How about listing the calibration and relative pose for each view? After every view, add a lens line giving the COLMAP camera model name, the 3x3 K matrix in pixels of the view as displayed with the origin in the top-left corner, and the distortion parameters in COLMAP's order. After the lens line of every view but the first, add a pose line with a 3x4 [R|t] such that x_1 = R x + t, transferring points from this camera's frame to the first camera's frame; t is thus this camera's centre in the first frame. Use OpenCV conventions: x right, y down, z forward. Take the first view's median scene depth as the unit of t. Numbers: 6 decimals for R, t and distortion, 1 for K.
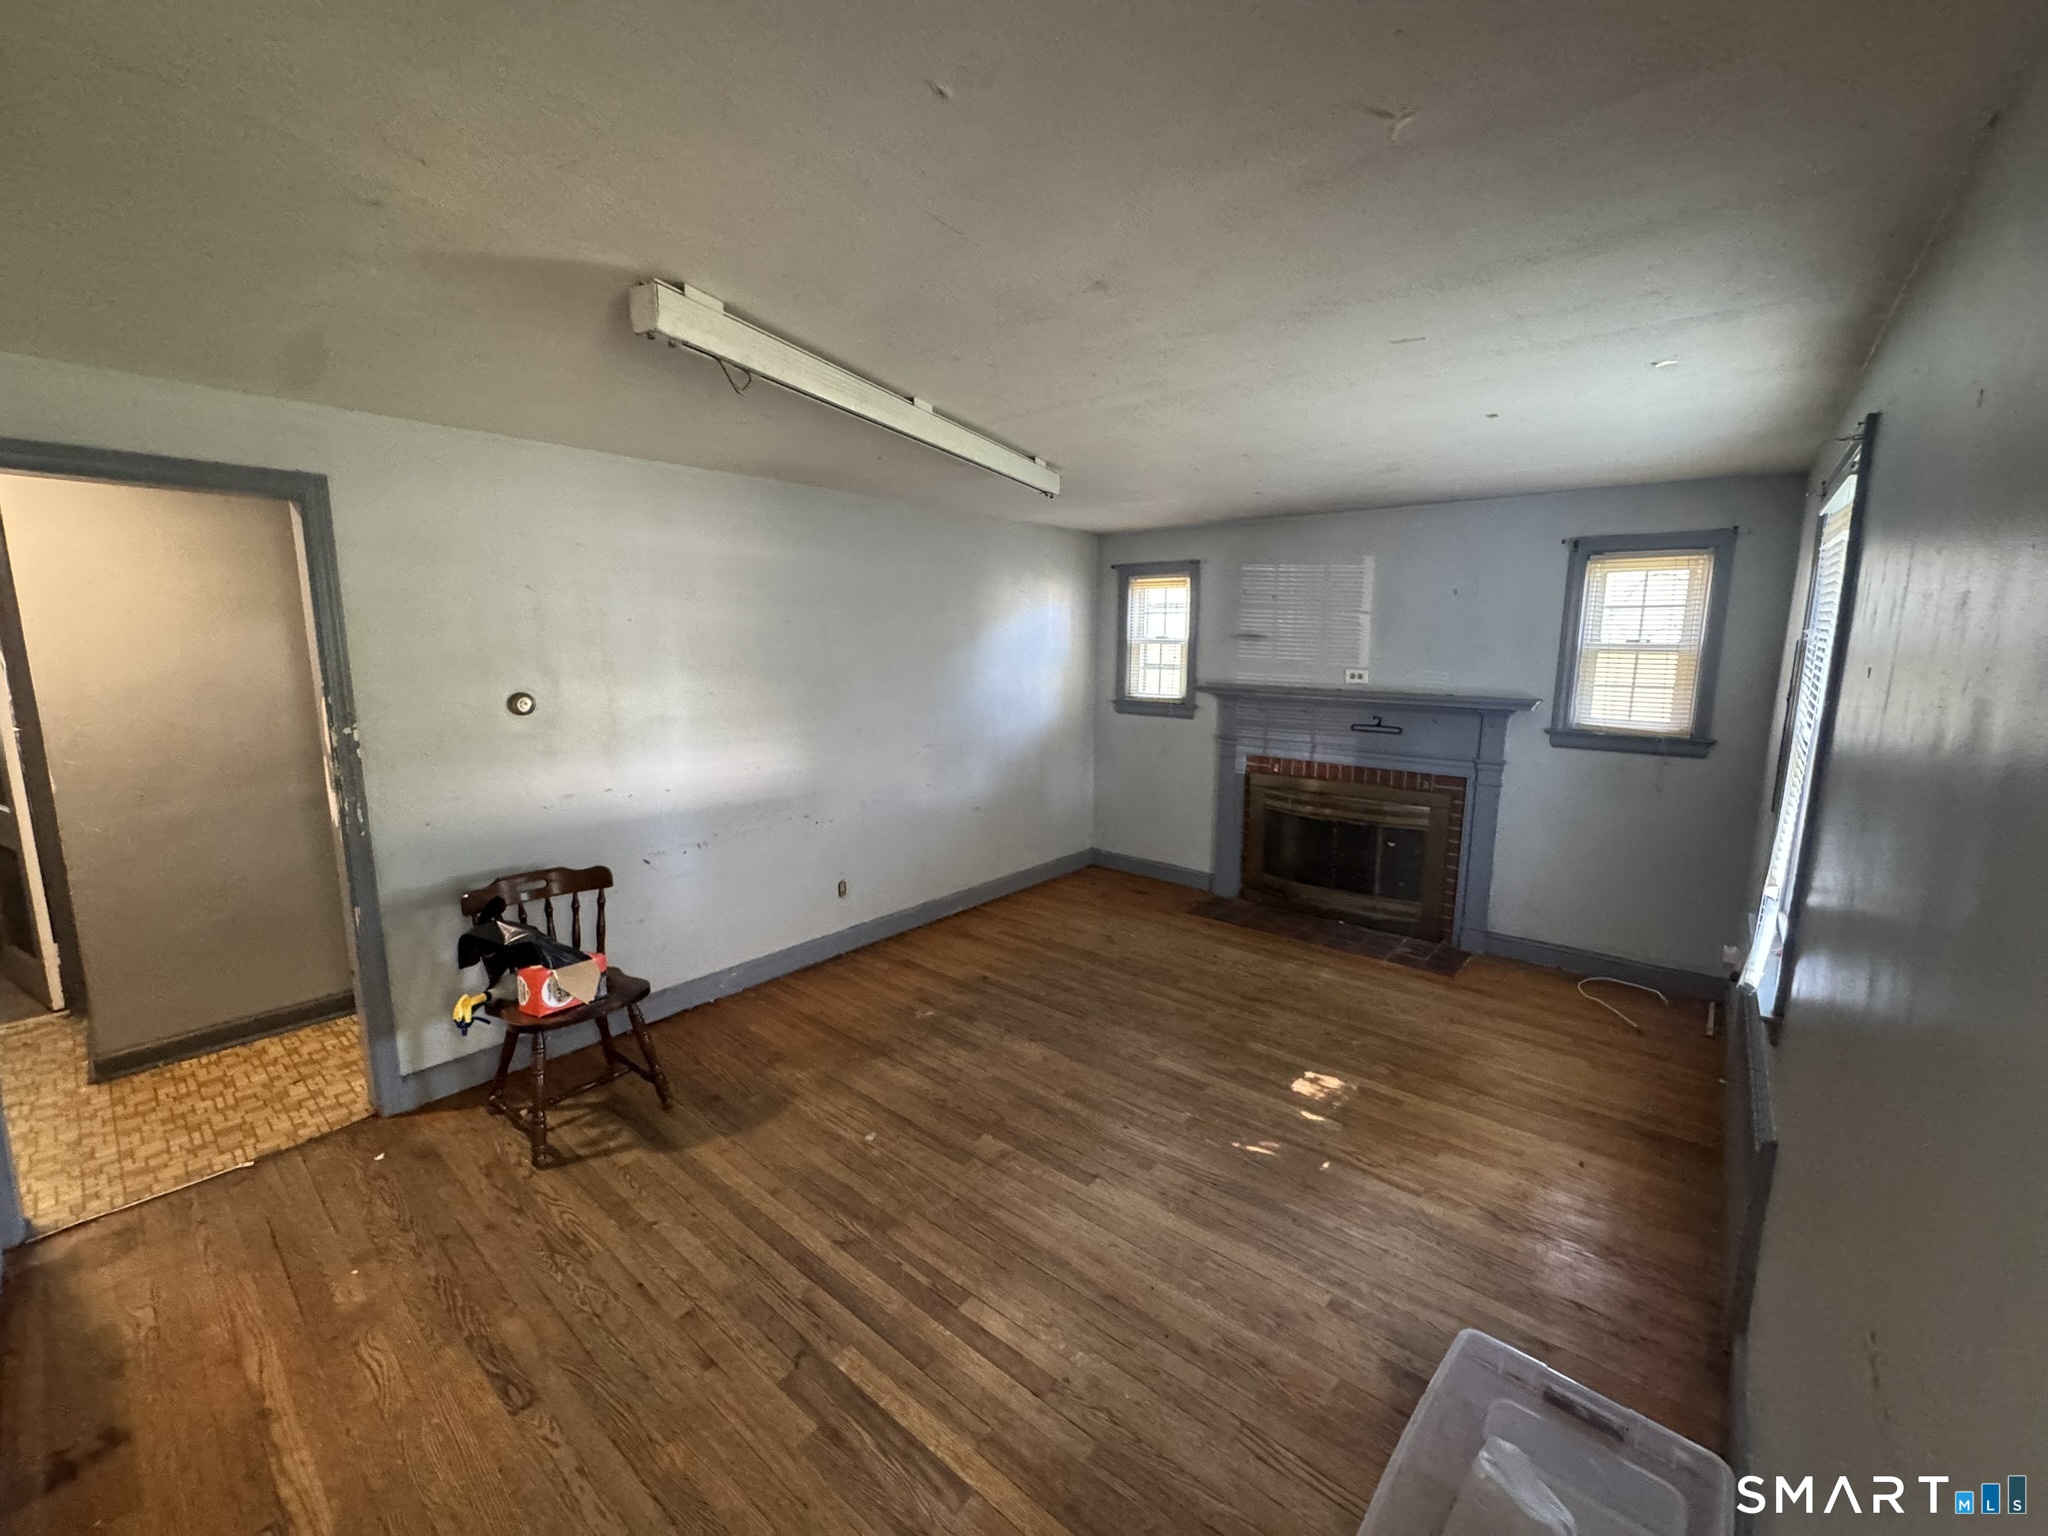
lens RADIAL K [[821.9, 0, 1019.7], [0, 821.9, 766.7], [0, 0, 1]] dist [-0.008558, -0.000253]
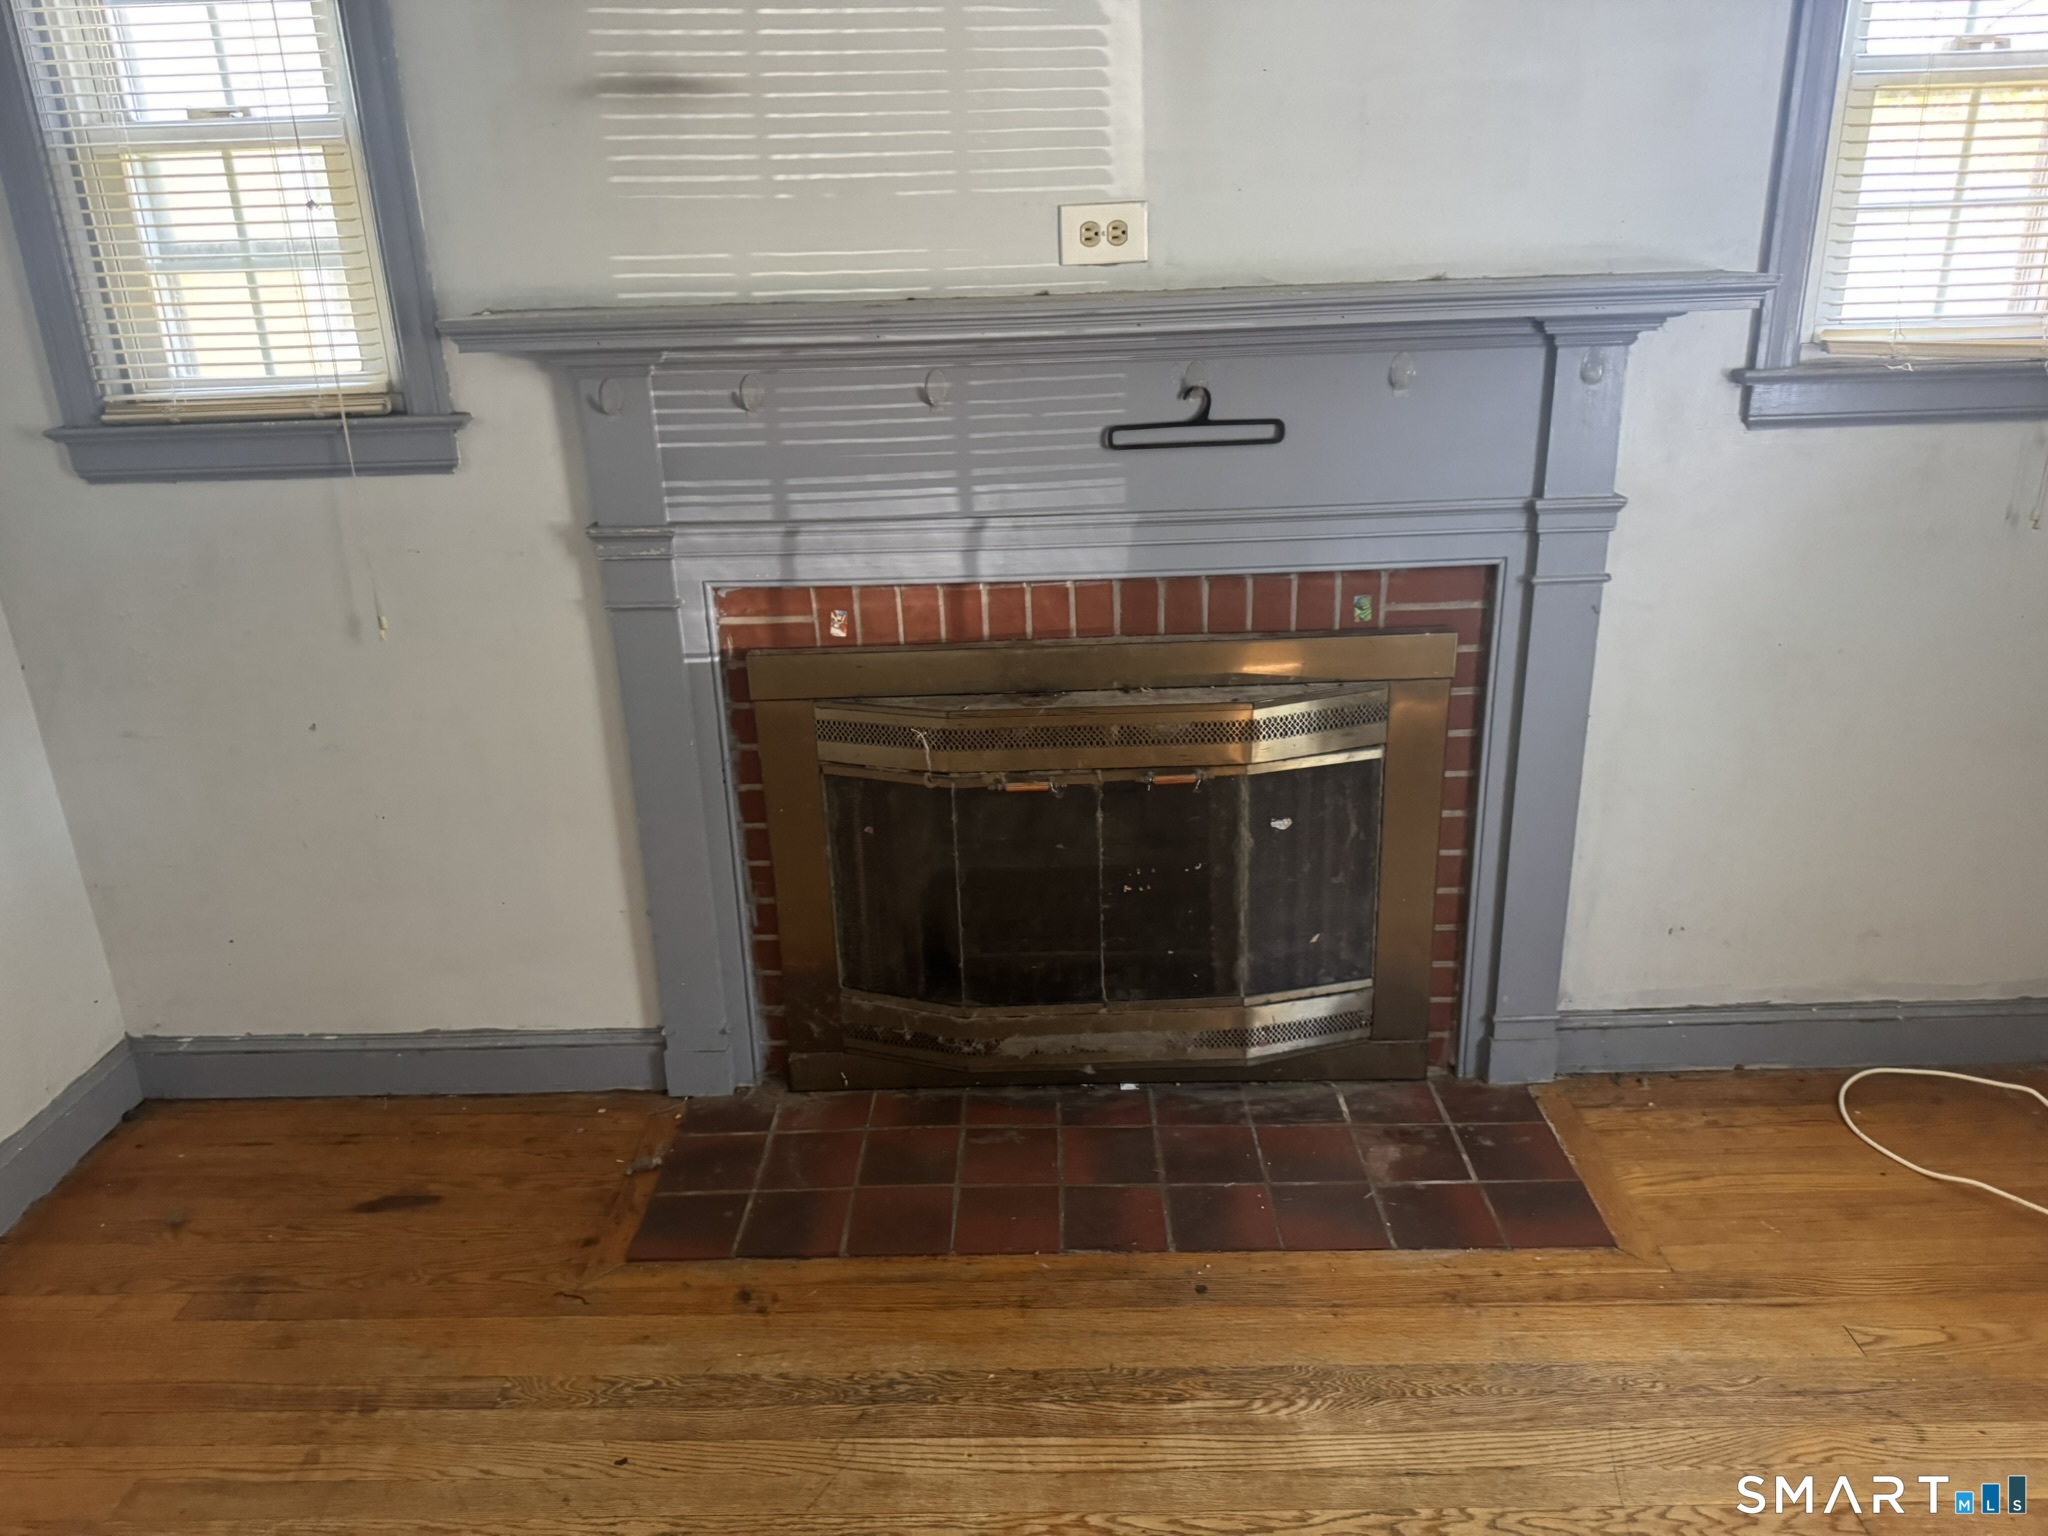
lens RADIAL K [[1430.1, 0, 1019.5], [0, 1430.1, 785.5], [0, 0, 1]] dist [0.030968, -0.025302]
pose [[0.775749, -0.253384, 0.577936, 0.088029], [0.139107, 0.961980, 0.235039, -0.056300], [-0.615518, -0.101936, 0.781503, 0.684975]]
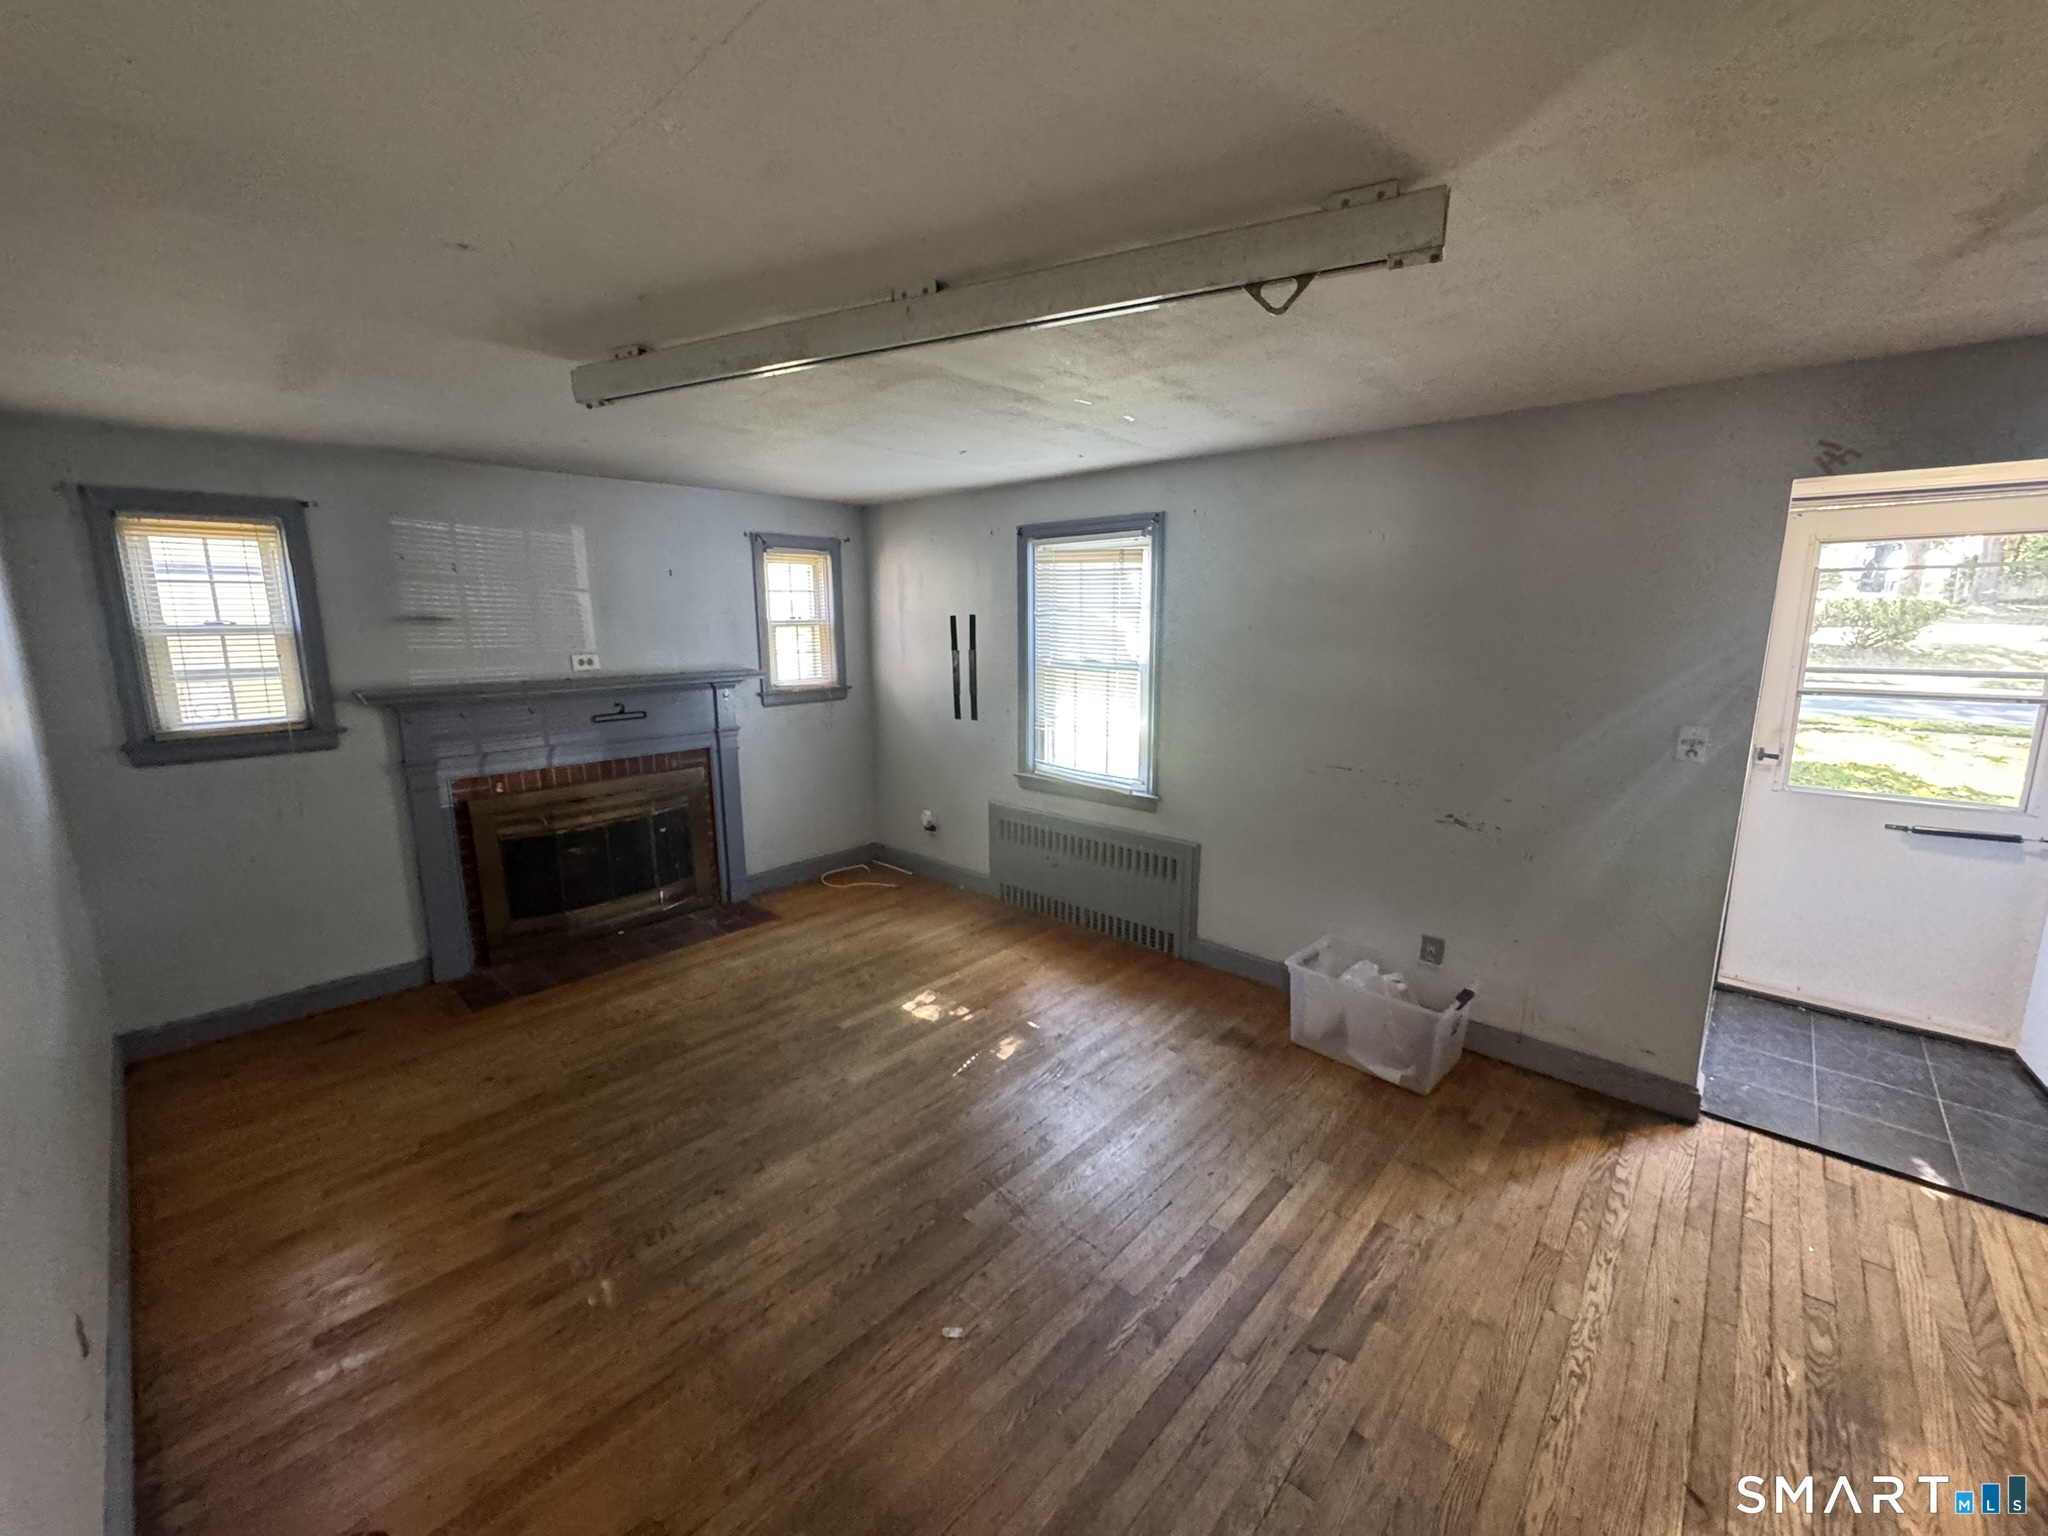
lens RADIAL K [[821.9, 0, 1027.0], [0, 821.9, 763.7], [0, 0, 1]] dist [-0.008558, -0.000253]
pose [[0.034527, -0.186454, 0.981857, -0.497009], [0.163171, 0.970312, 0.178523, -0.089238], [-0.985993, 0.154047, 0.063926, 0.519709]]
